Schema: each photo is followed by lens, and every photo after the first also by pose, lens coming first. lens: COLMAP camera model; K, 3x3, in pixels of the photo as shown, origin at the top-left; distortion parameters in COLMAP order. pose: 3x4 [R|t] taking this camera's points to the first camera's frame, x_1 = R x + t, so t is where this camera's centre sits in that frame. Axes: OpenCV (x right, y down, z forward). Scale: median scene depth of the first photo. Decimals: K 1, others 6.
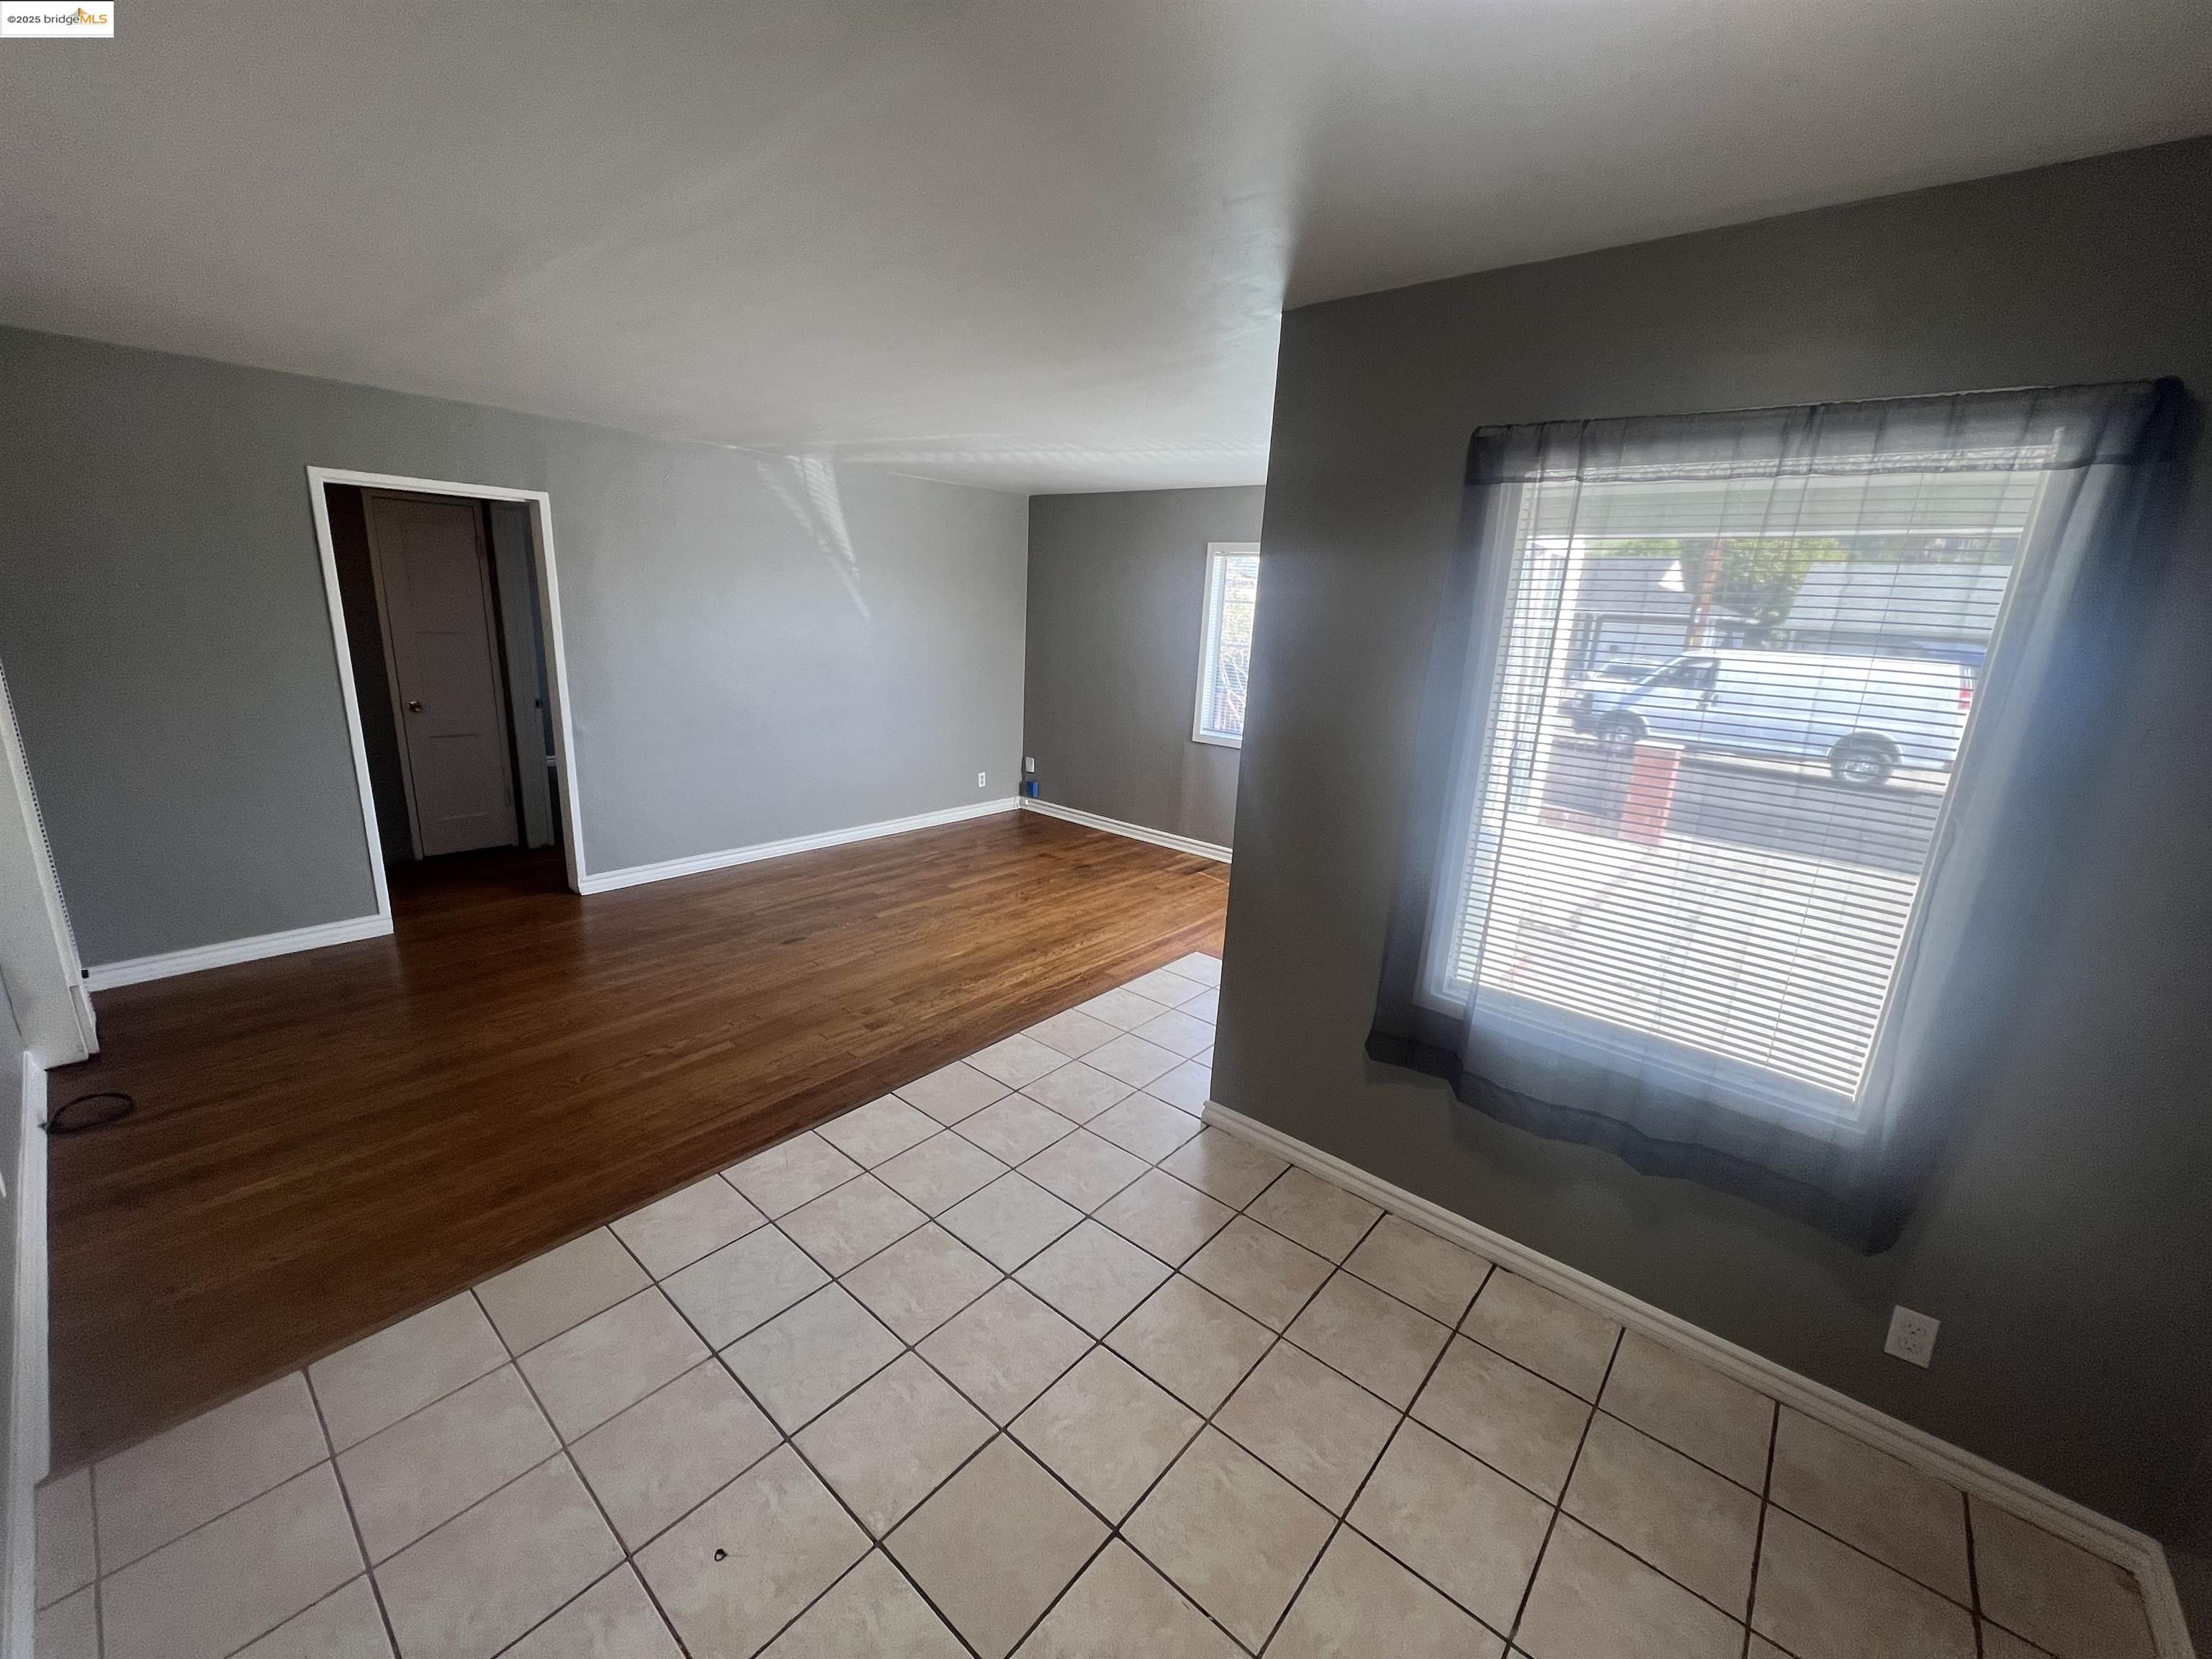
lens RADIAL K [[879.5, 0, 1109.6], [0, 879.5, 833.4], [0, 0, 1]] dist [0.001435, -0.000623]
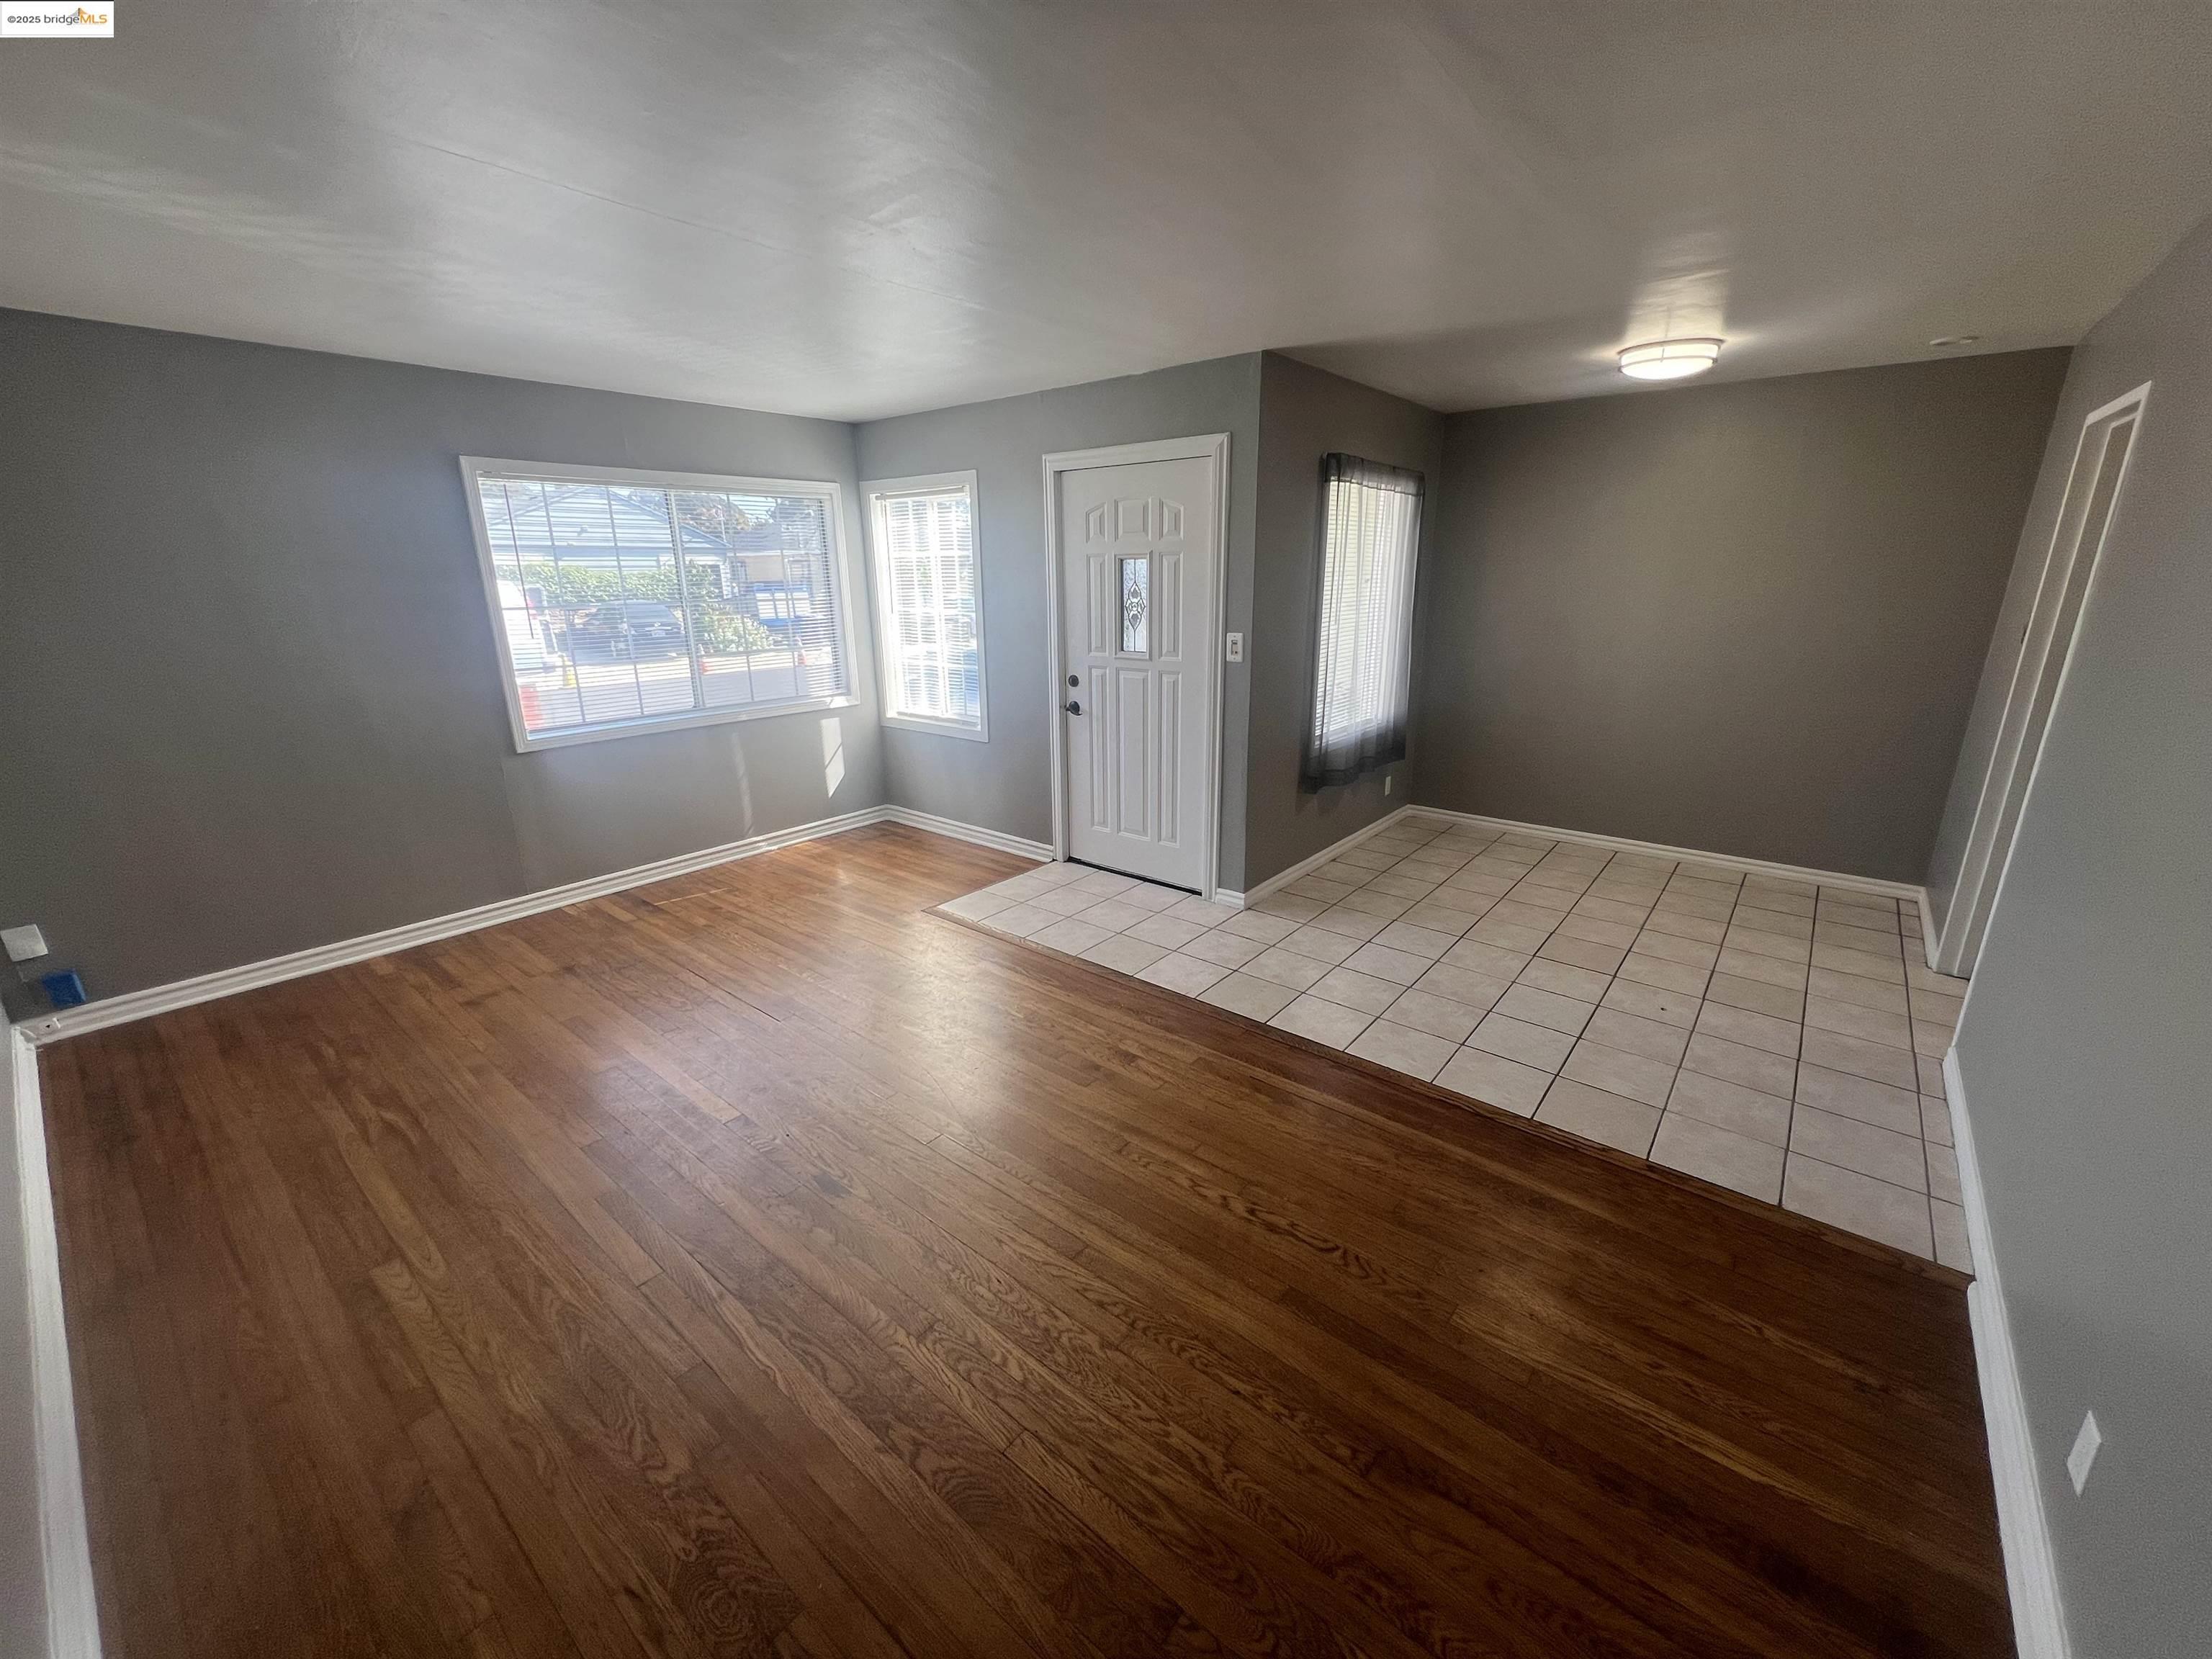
lens RADIAL K [[879.5, 0, 1112.9], [0, 879.5, 822.2], [0, 0, 1]] dist [0.001435, -0.000623]
pose [[-0.026453, -0.328379, 0.944176, -1.124668], [0.258414, 0.910156, 0.323787, -0.305938], [-0.965672, 0.252554, 0.060781, 1.014240]]
